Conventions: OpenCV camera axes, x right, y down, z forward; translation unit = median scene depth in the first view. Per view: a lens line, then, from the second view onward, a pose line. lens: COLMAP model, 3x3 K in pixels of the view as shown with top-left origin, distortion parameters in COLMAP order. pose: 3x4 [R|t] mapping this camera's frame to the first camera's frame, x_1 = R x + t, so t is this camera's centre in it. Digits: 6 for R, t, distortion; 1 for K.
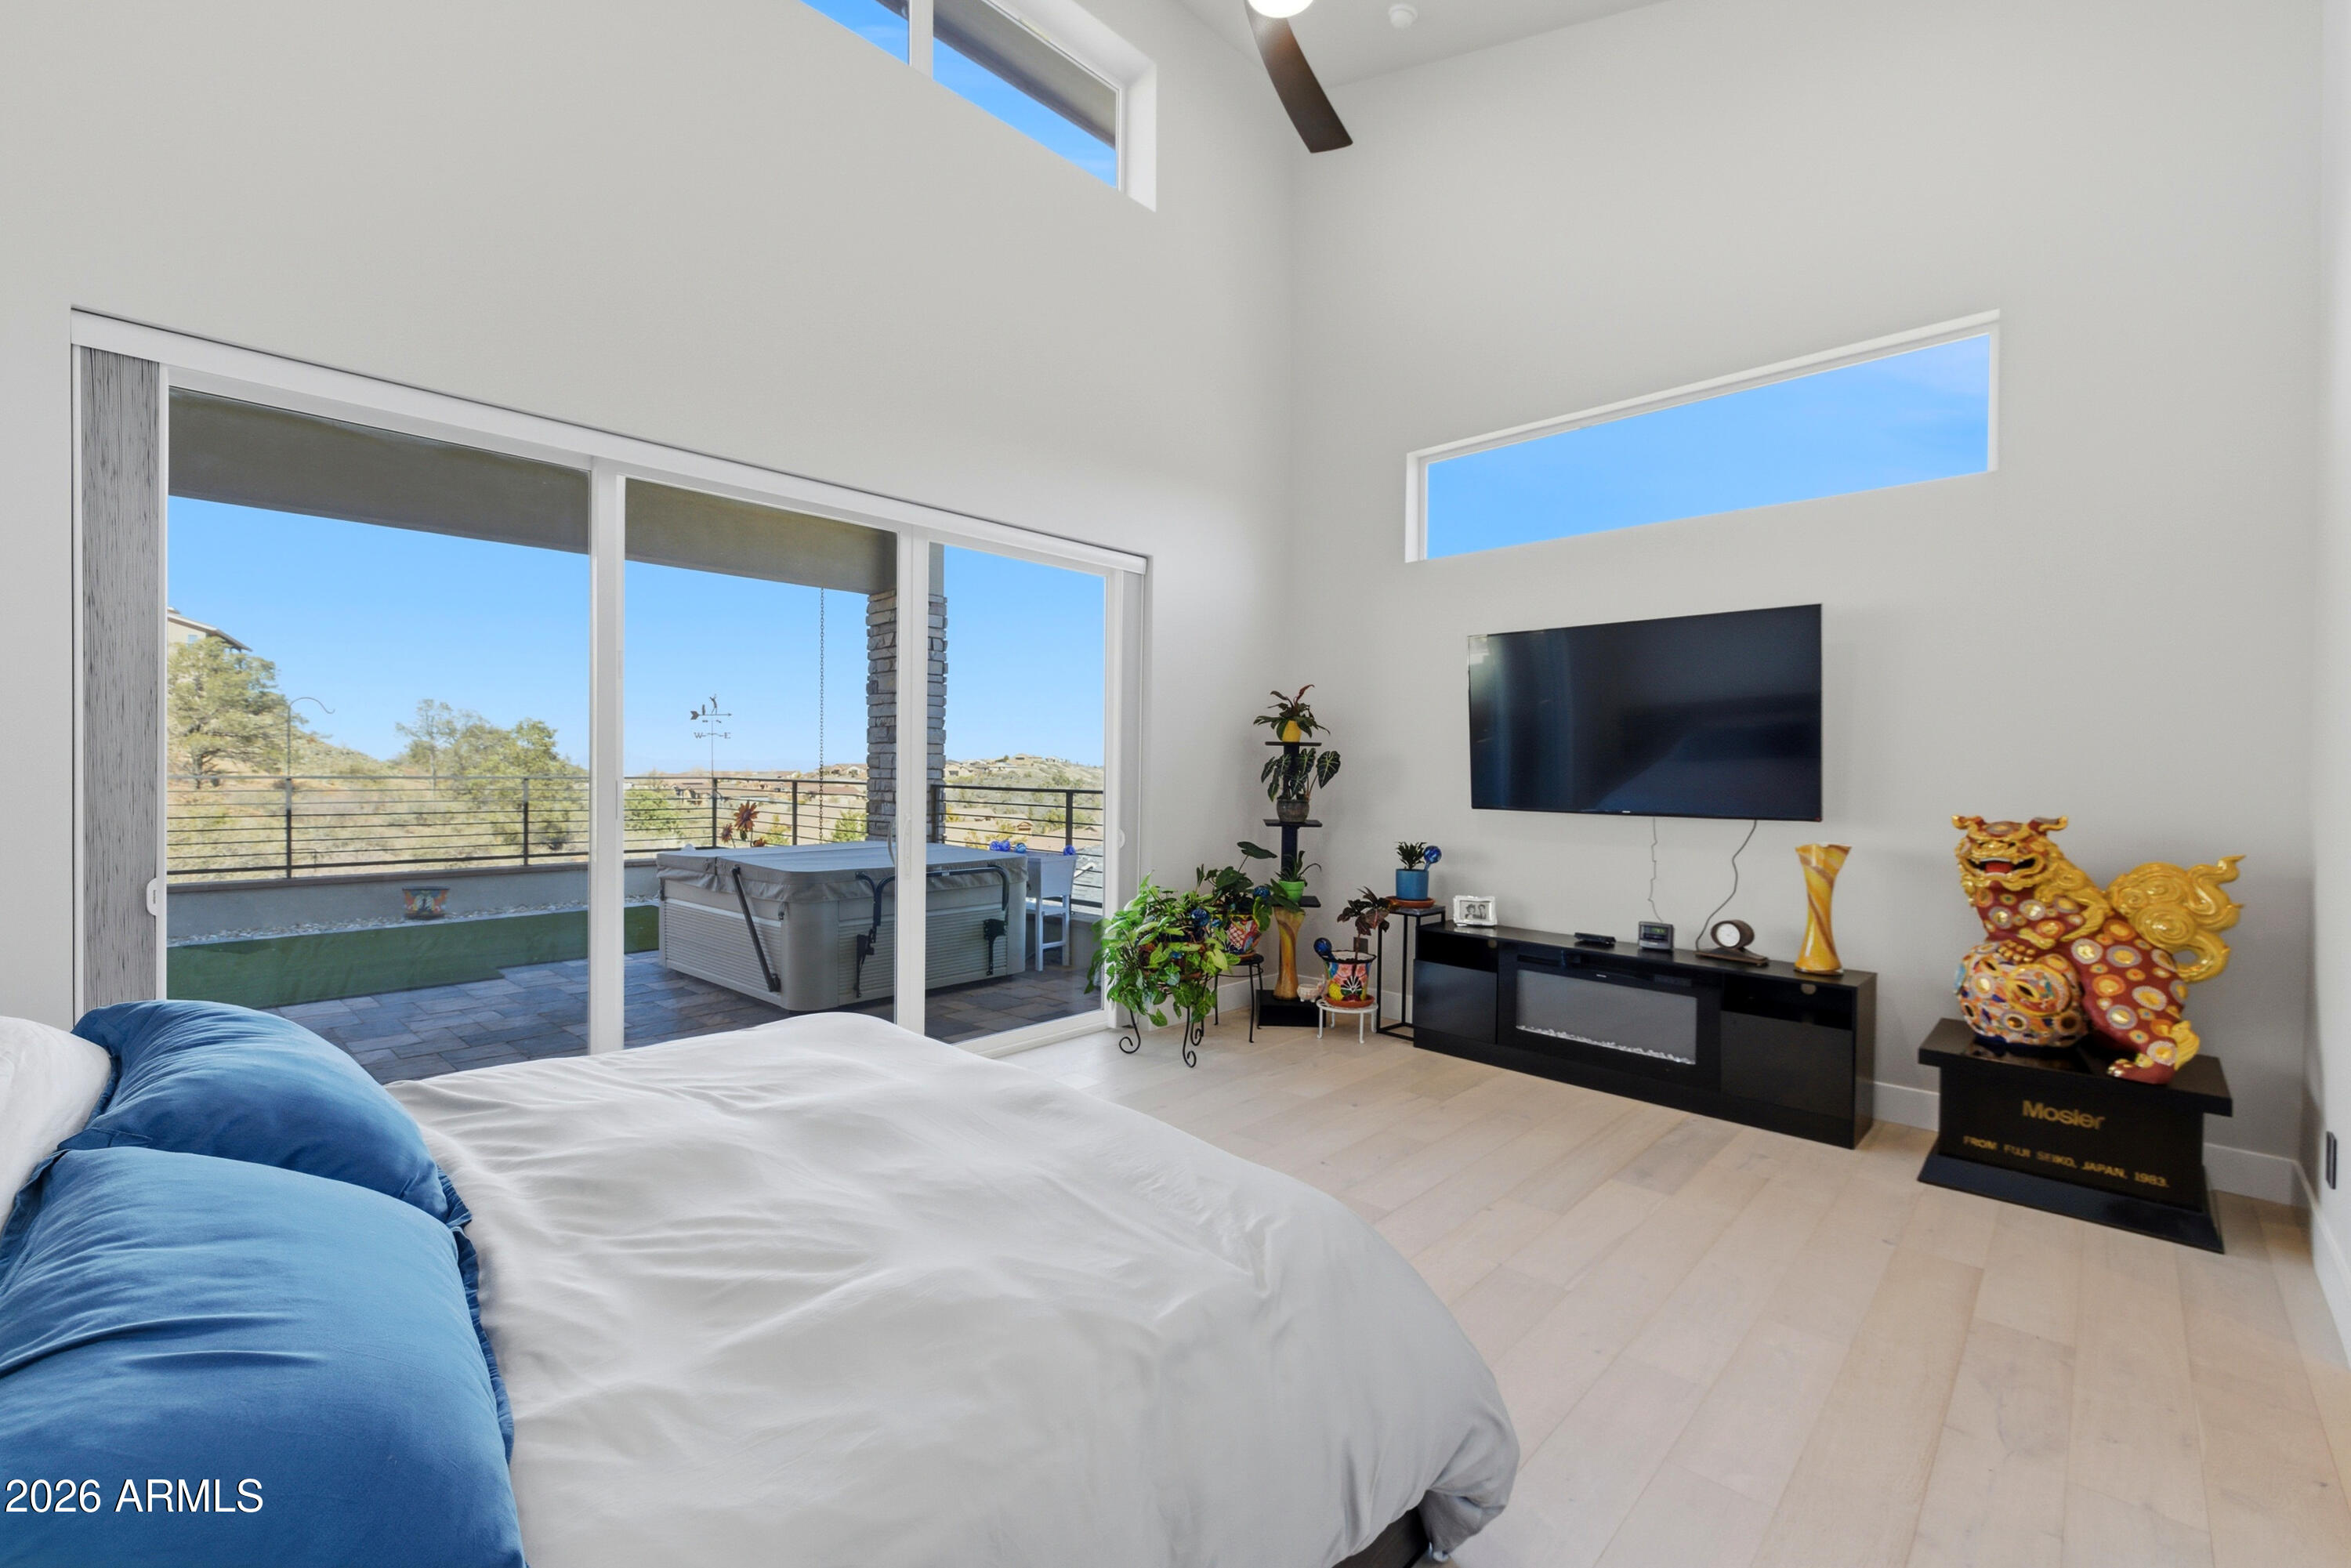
lens RADIAL K [[991.3, 0, 1162.7], [0, 991.3, 785.6], [0, 0, 1]] dist [0.004480, -0.001998]
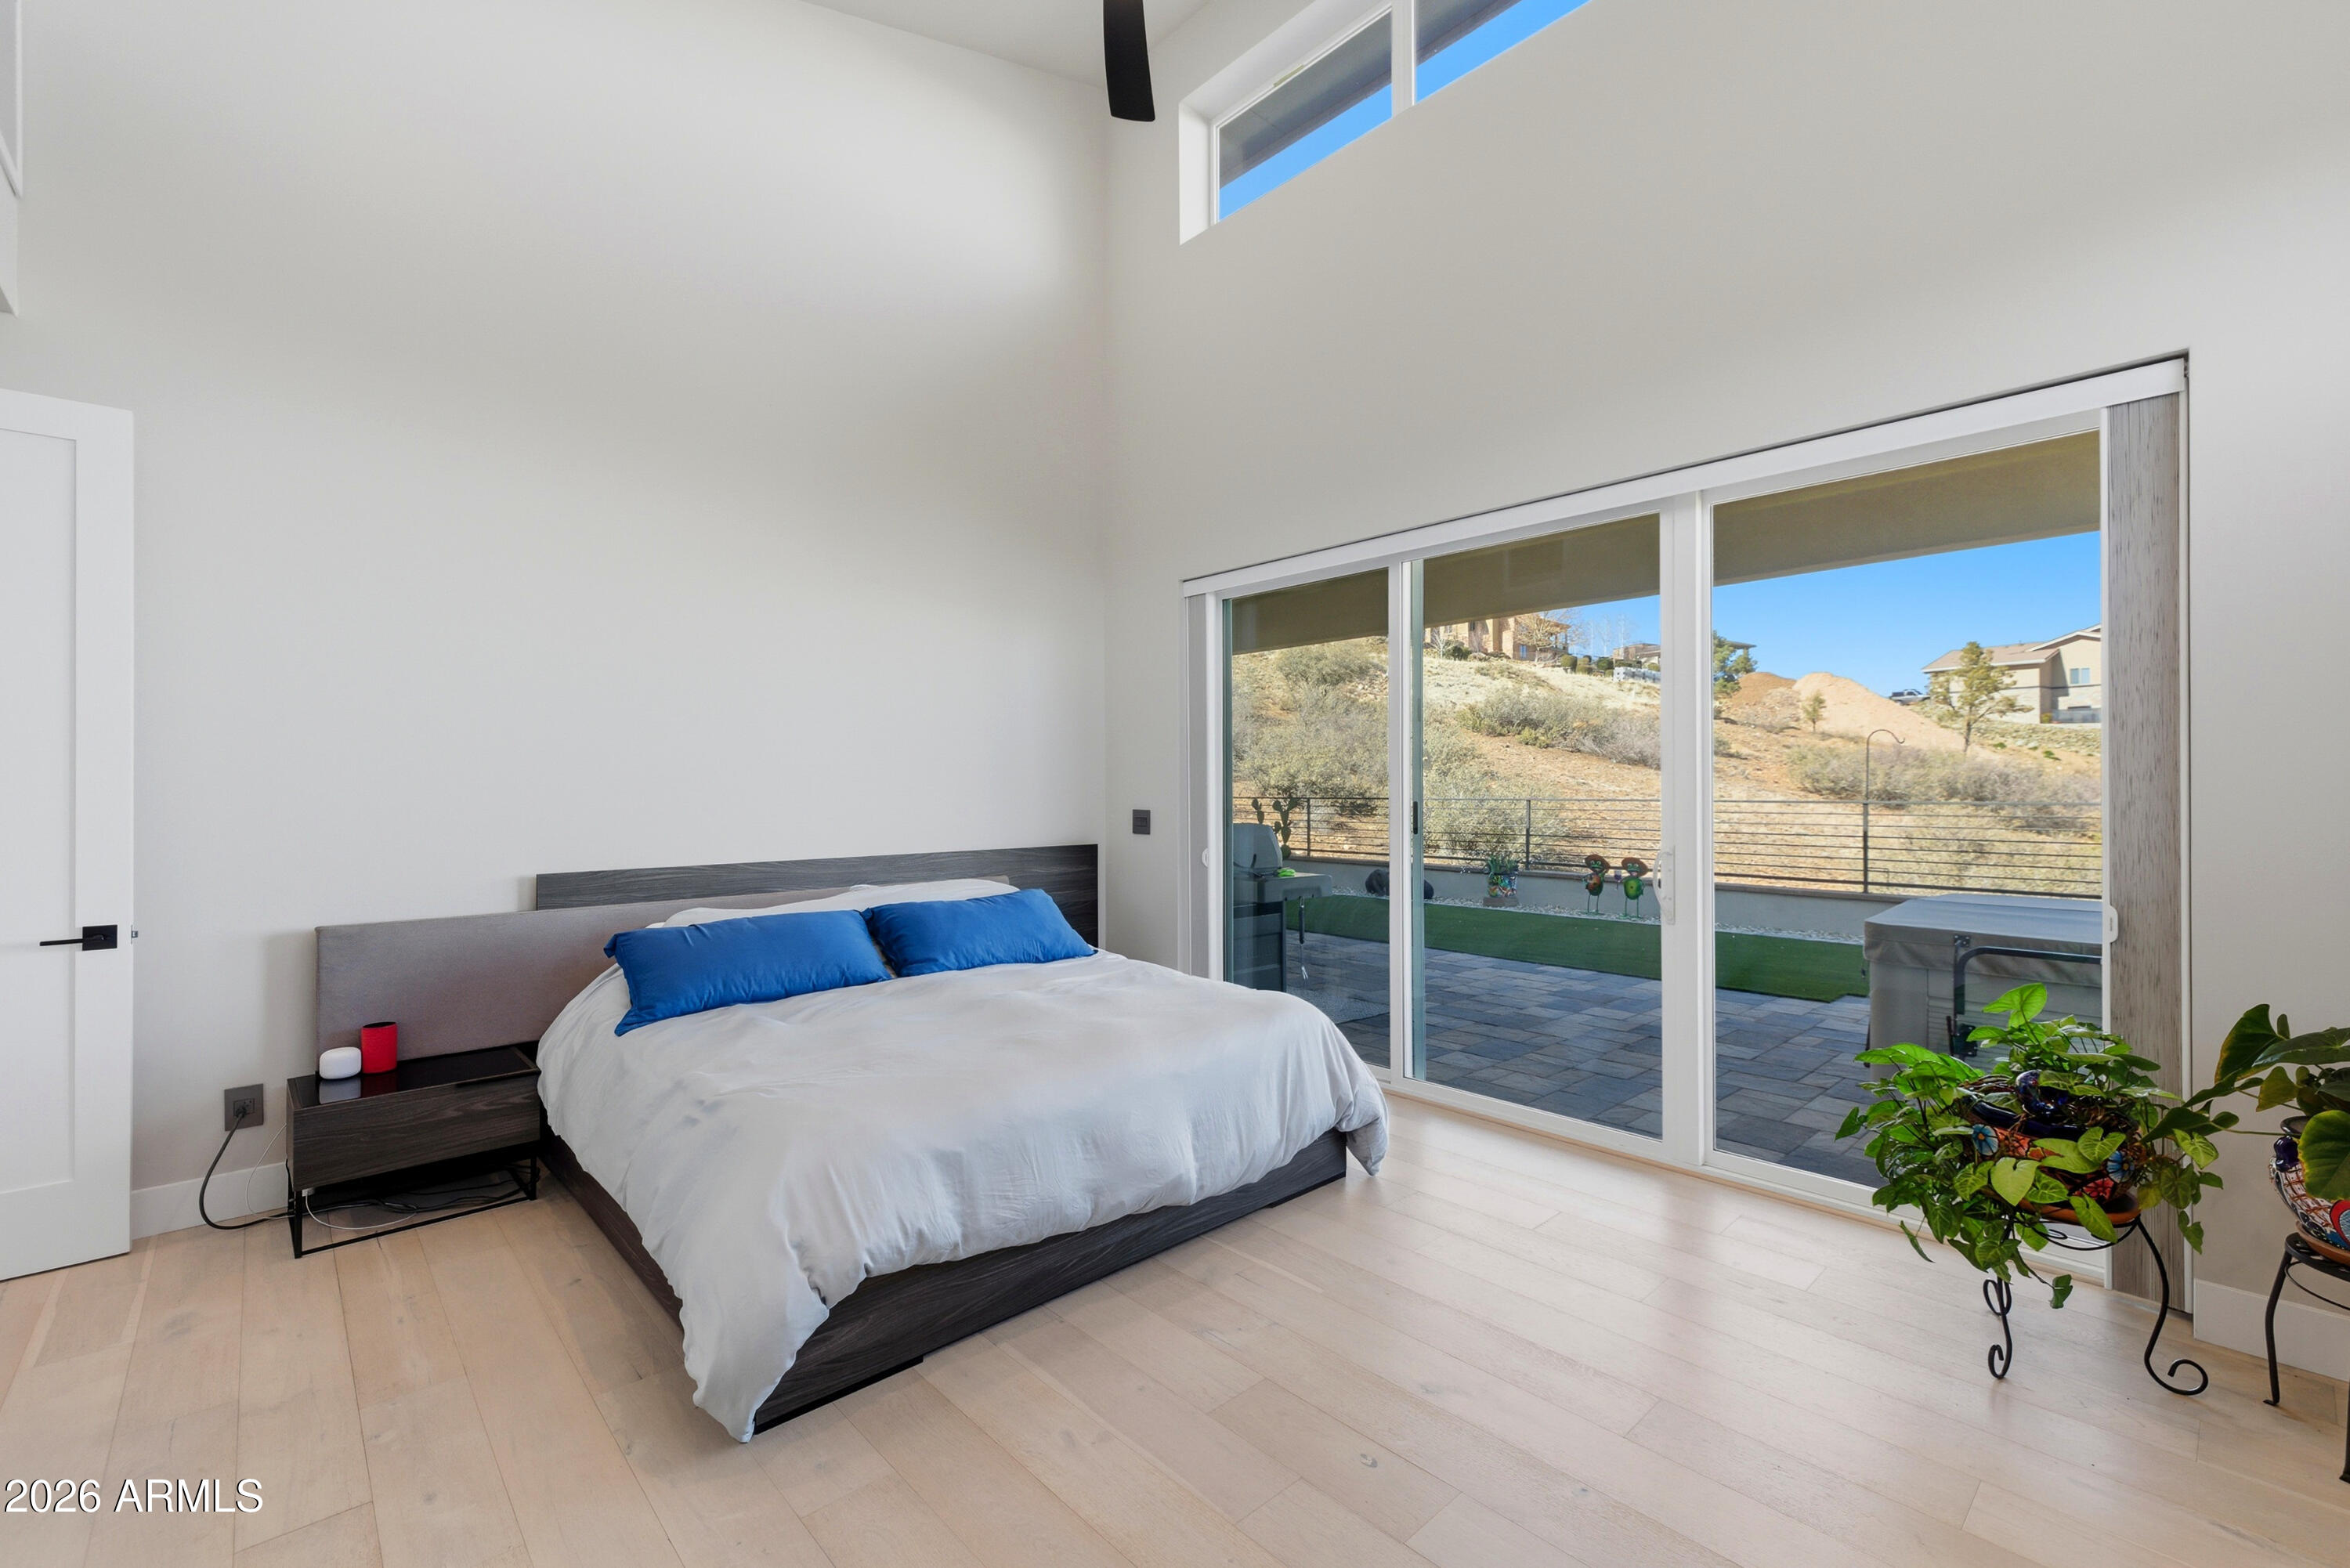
lens RADIAL K [[990.8, 0, 1178.6], [0, 990.8, 776.4], [0, 0, 1]] dist [0.004480, -0.001998]
pose [[-0.058770, -0.021761, -0.998034, 0.373007], [-0.015923, 0.999656, -0.020858, -0.002343], [0.998145, 0.014665, -0.059096, 0.395832]]
